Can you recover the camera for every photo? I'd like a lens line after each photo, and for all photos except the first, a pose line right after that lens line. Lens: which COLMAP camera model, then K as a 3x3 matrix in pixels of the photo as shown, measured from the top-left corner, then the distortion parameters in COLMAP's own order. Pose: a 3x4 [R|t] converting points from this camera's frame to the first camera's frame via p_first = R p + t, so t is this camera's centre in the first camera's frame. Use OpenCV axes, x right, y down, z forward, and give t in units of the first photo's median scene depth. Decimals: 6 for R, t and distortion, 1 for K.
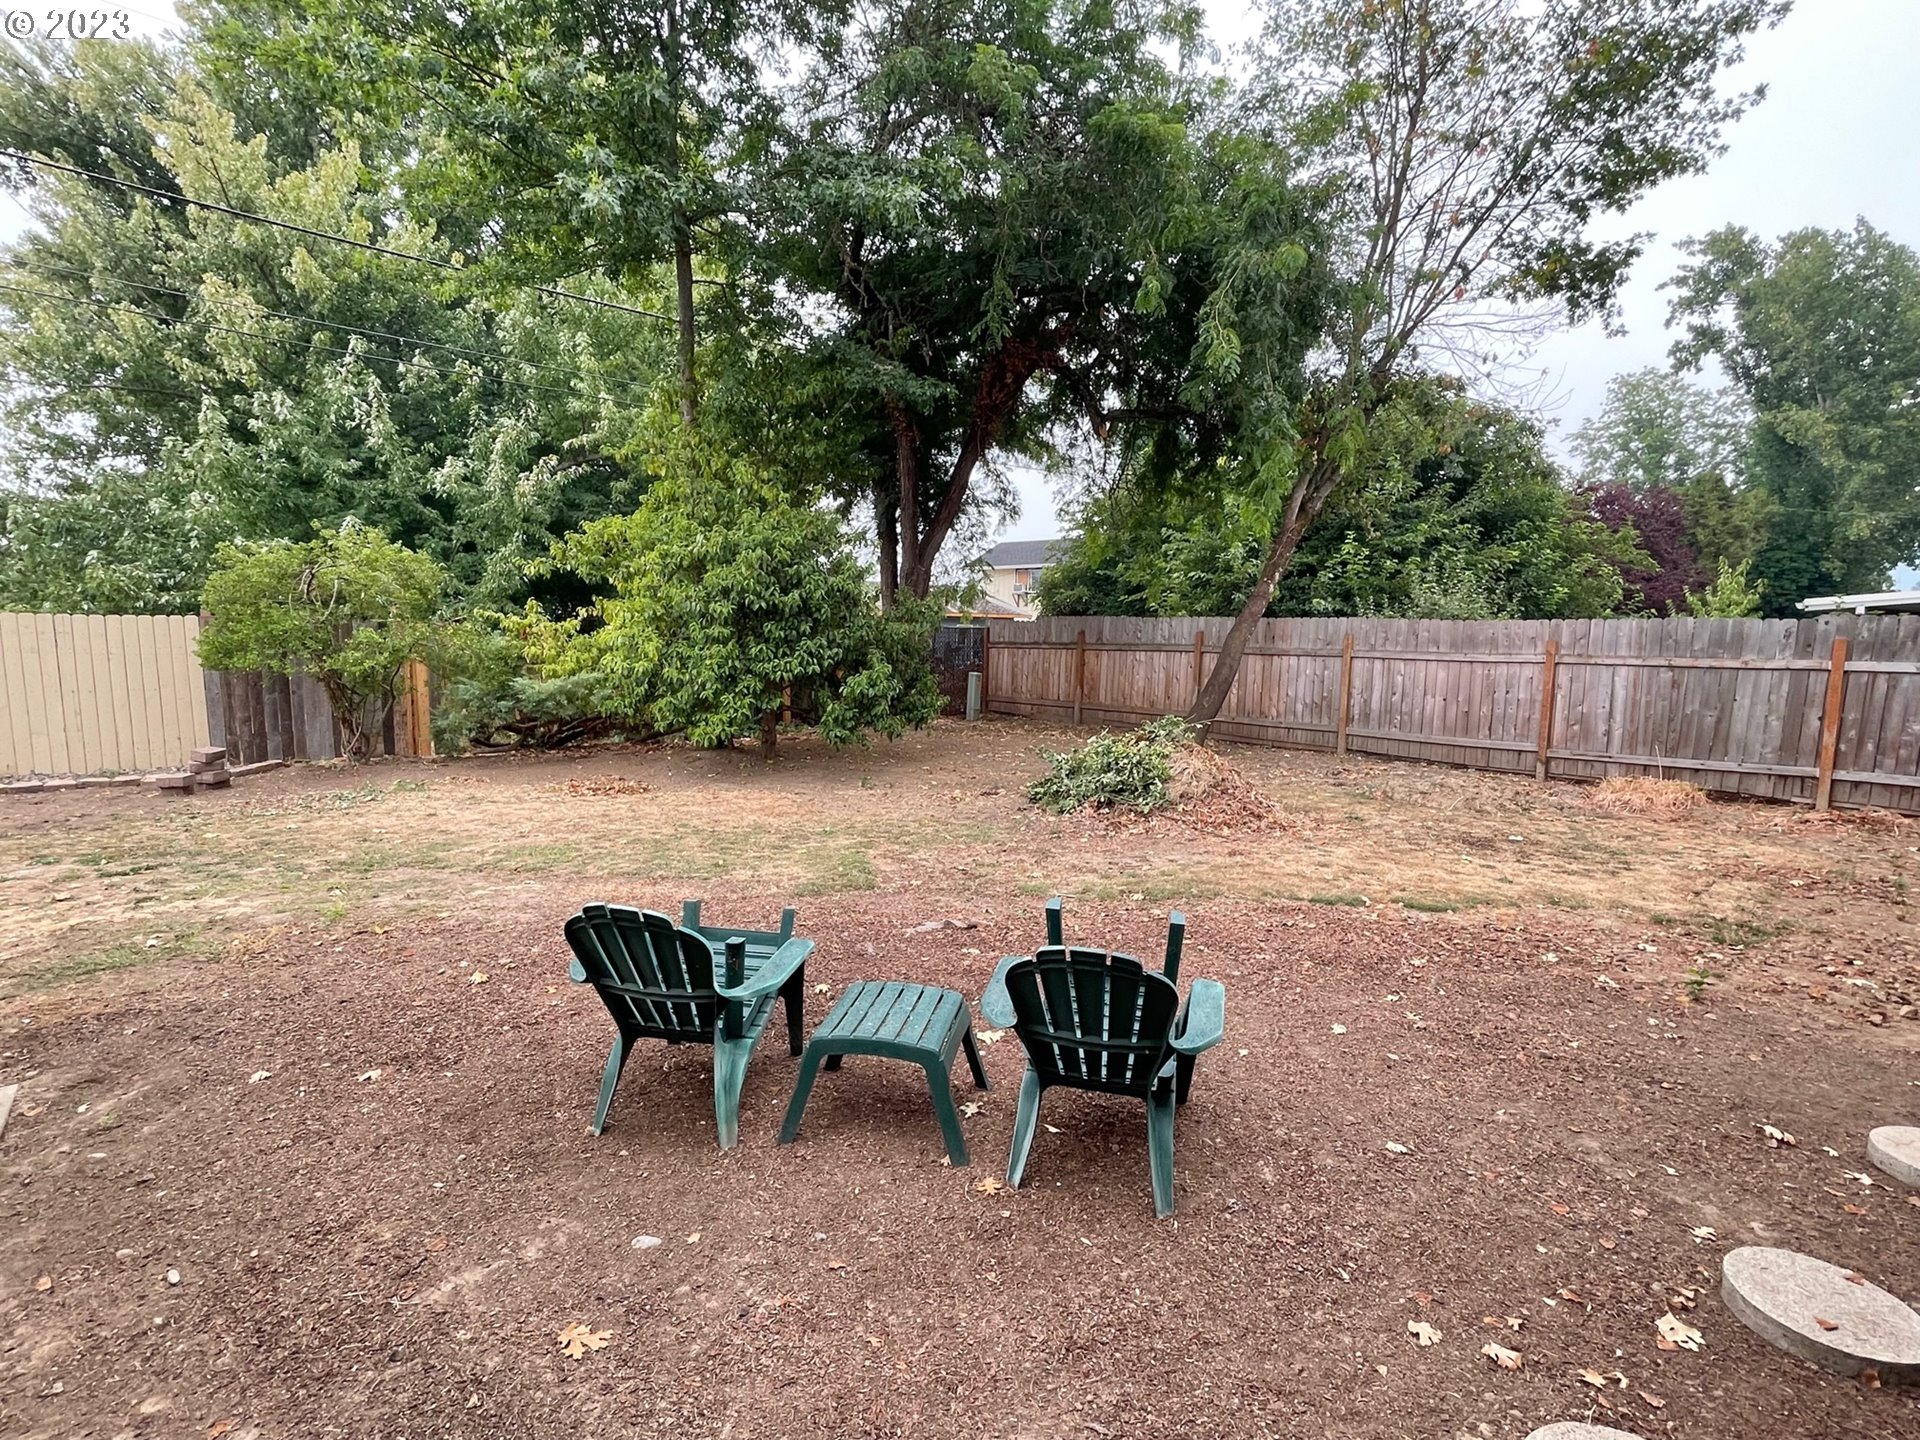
lens RADIAL K [[951.6, 0, 963.5], [0, 951.6, 722.6], [0, 0, 1]] dist [0.001090, -0.000371]
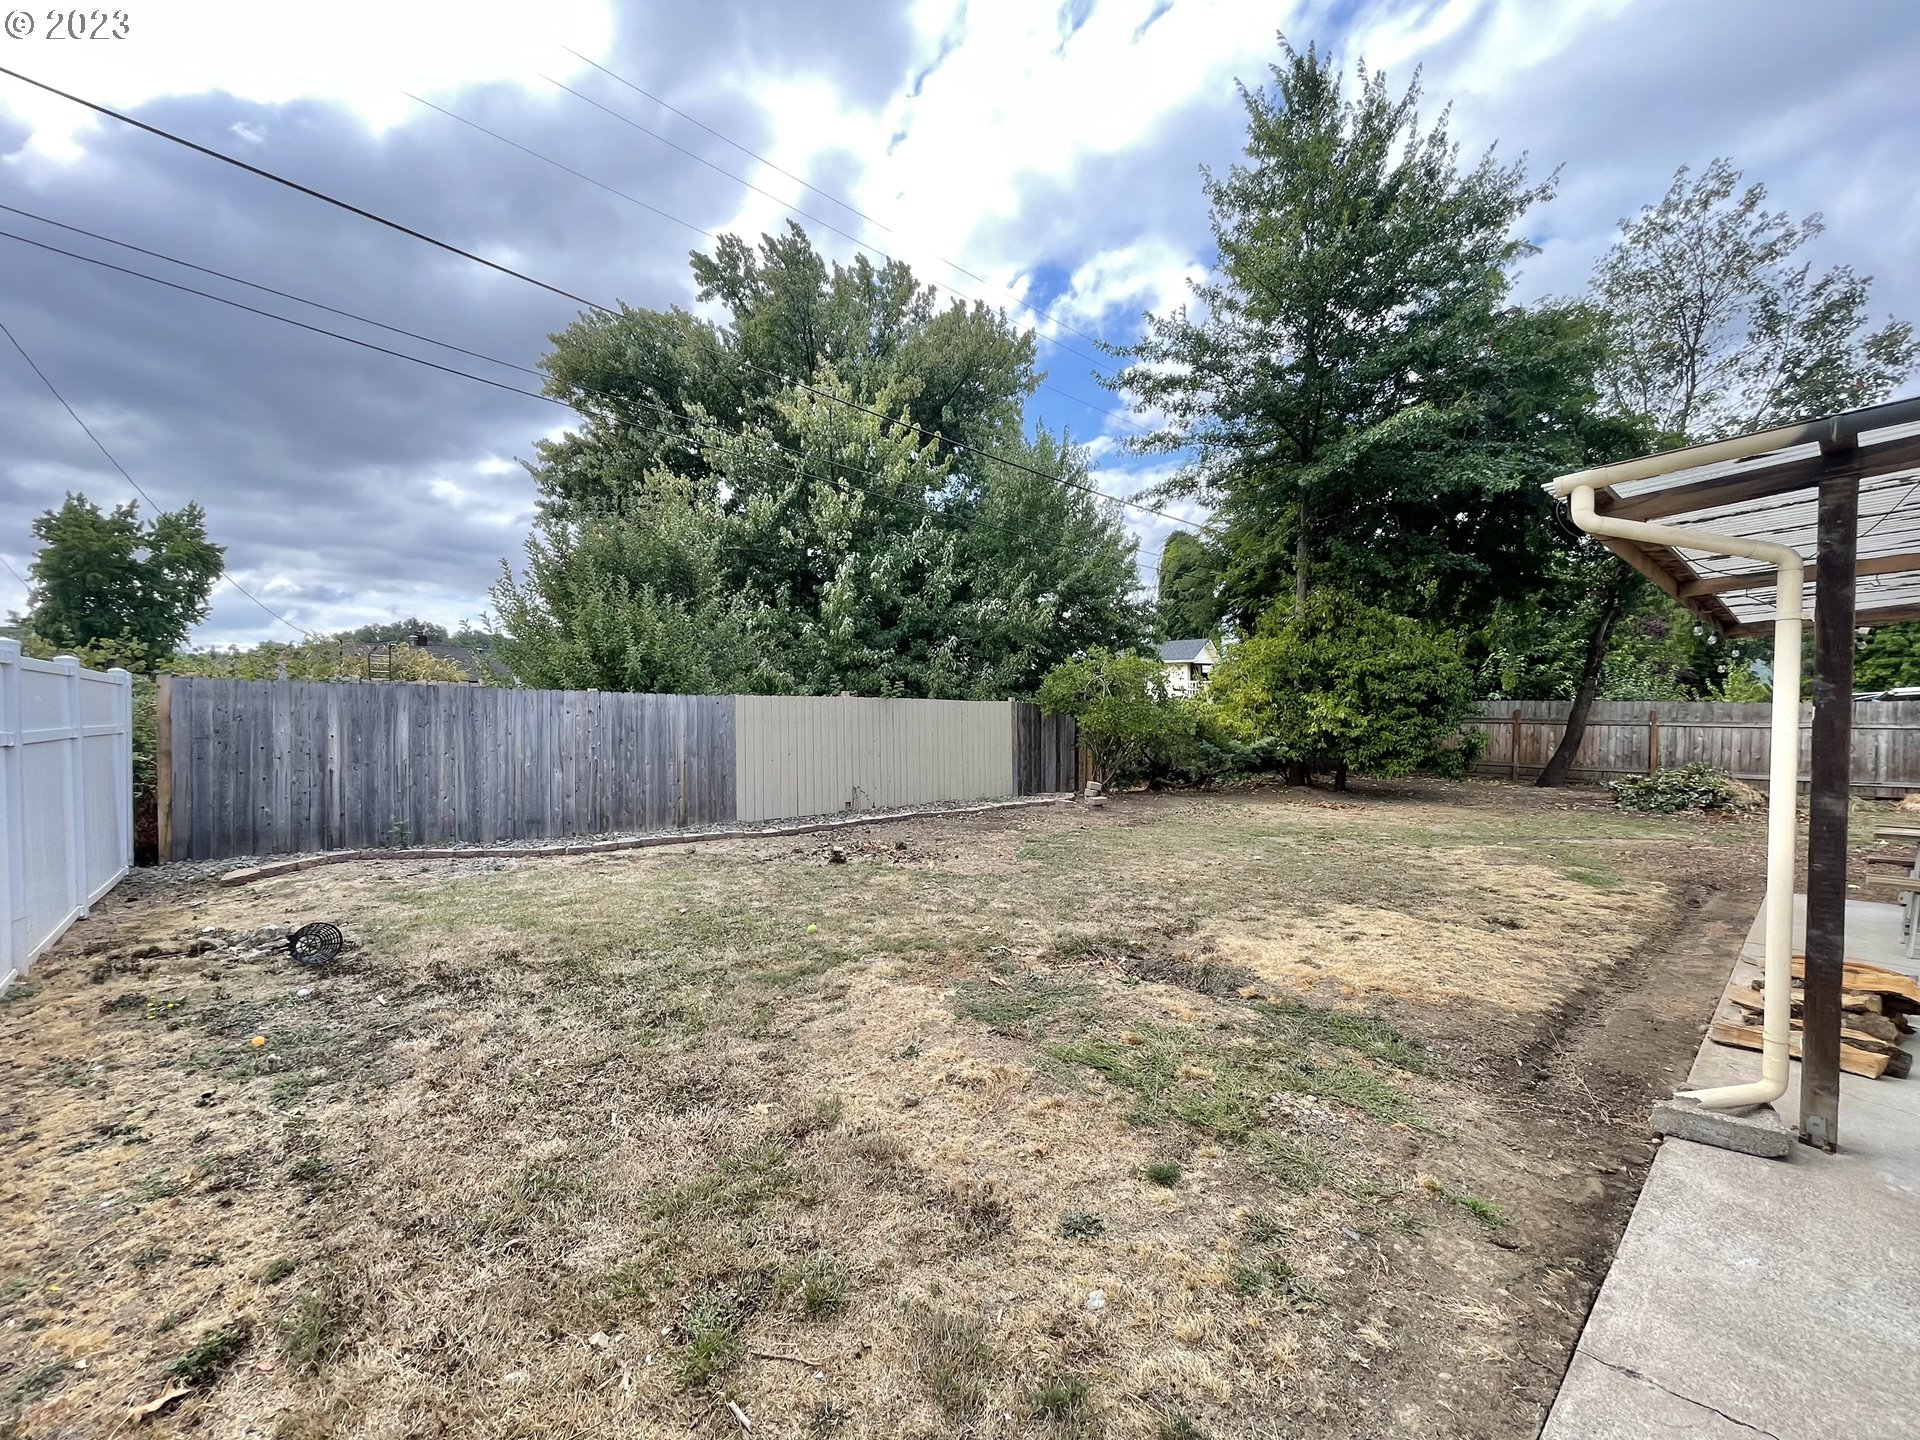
lens RADIAL K [[768.0, 0, 960.3], [0, 768.0, 723.1], [0, 0, 1]] dist [-0.002237, -0.000318]
pose [[0.999333, -0.002663, 0.036410, -0.809347], [0.005573, 0.996775, -0.080057, 0.023467], [-0.036079, 0.080207, 0.996125, -0.242703]]
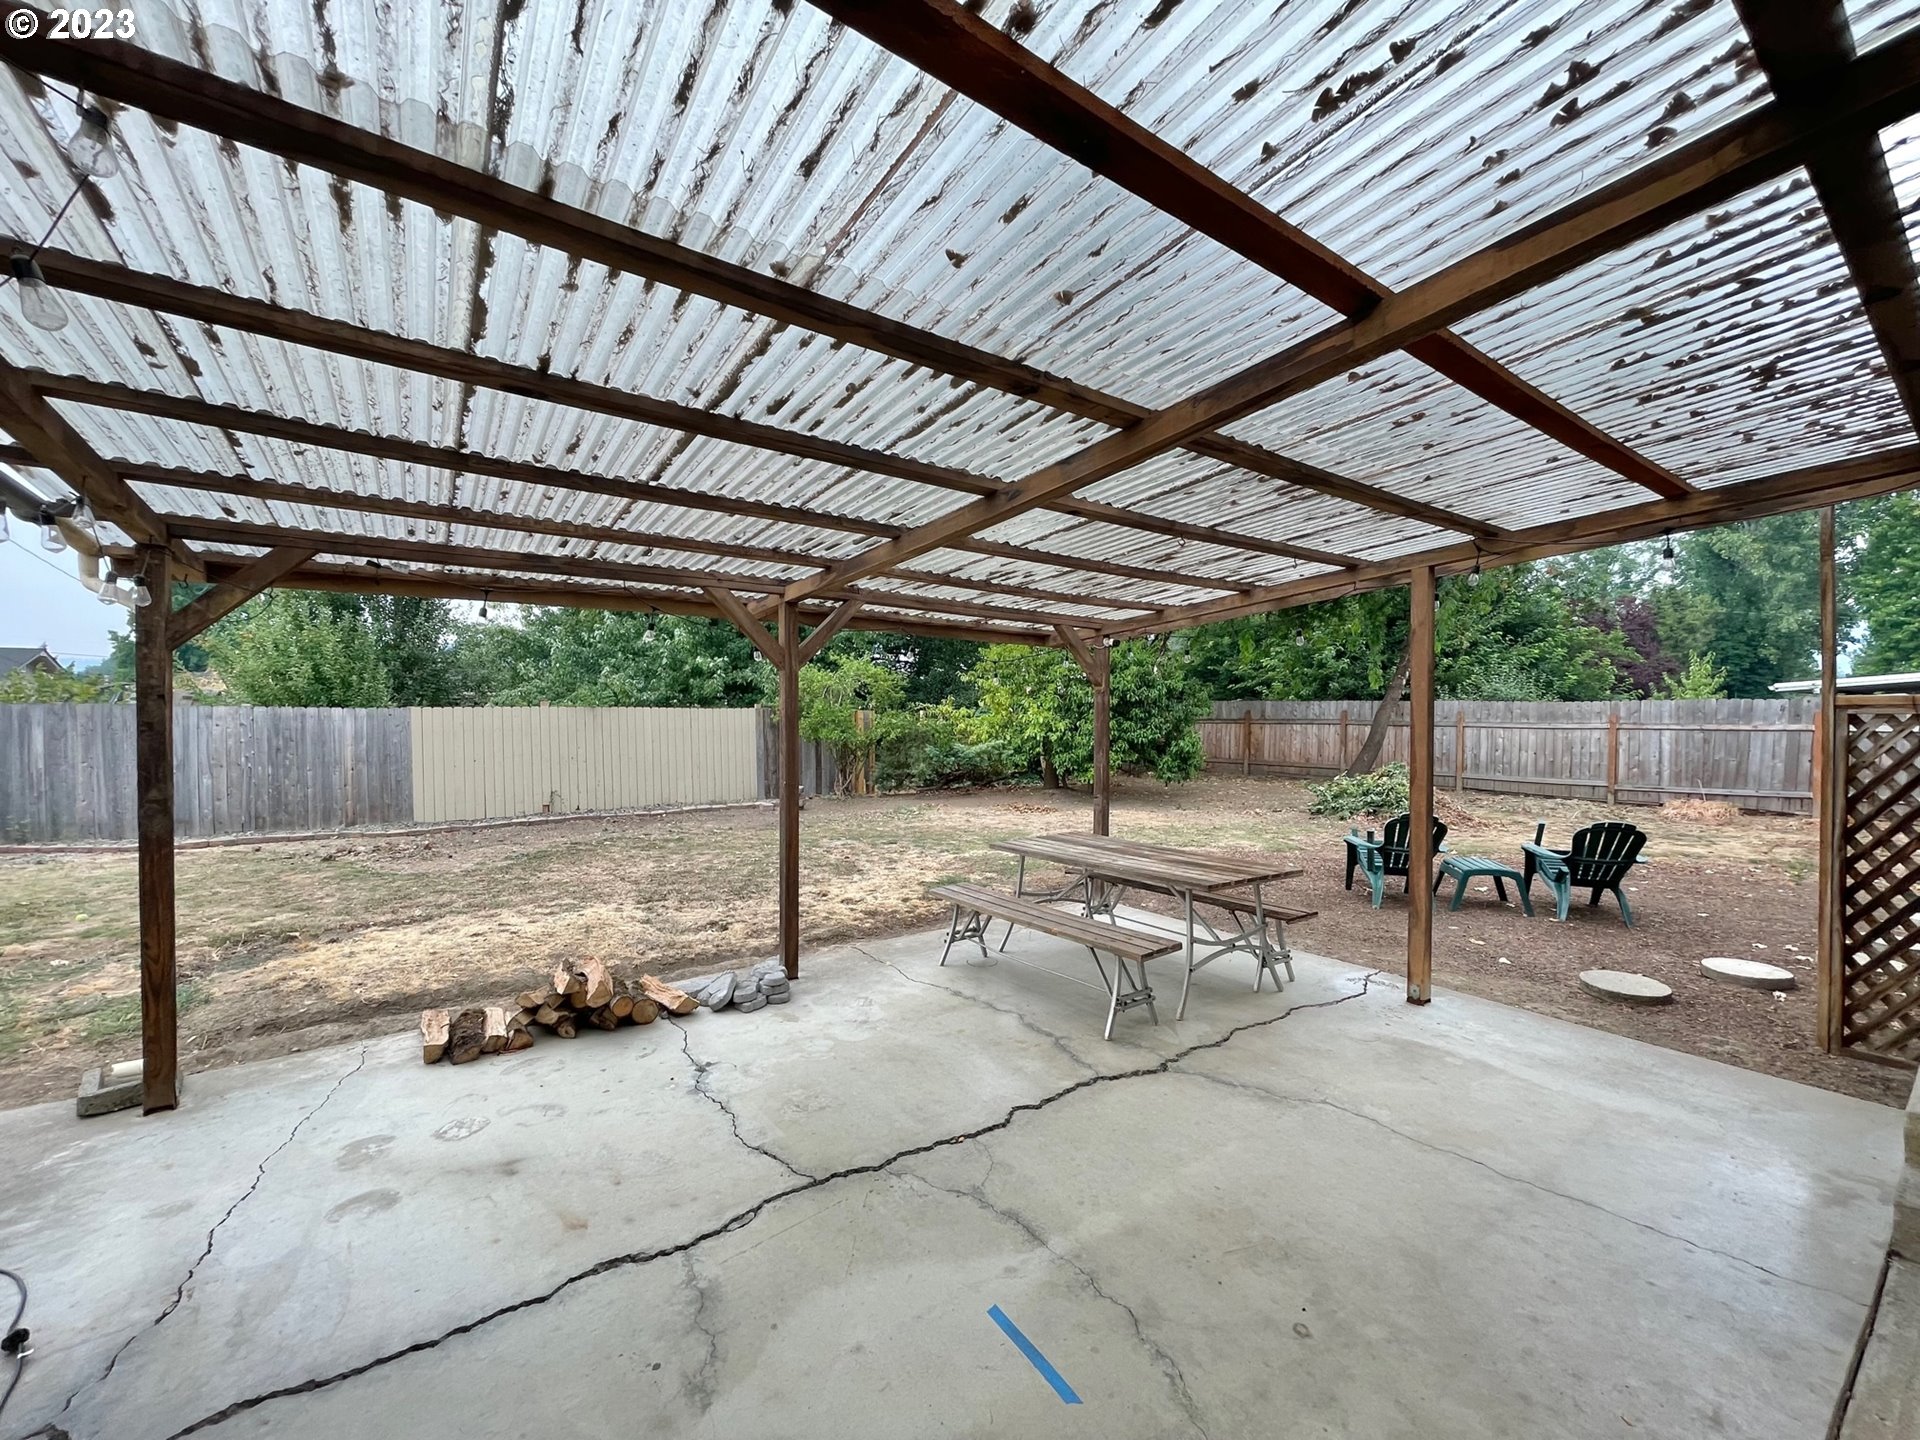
lens RADIAL K [[768.0, 0, 959.6], [0, 768.0, 717.8], [0, 0, 1]] dist [-0.002237, -0.000318]
pose [[0.997536, -0.010302, -0.069399, -0.306061], [0.004270, 0.996242, -0.086512, 0.019604], [0.070029, 0.086002, 0.993831, -0.270362]]
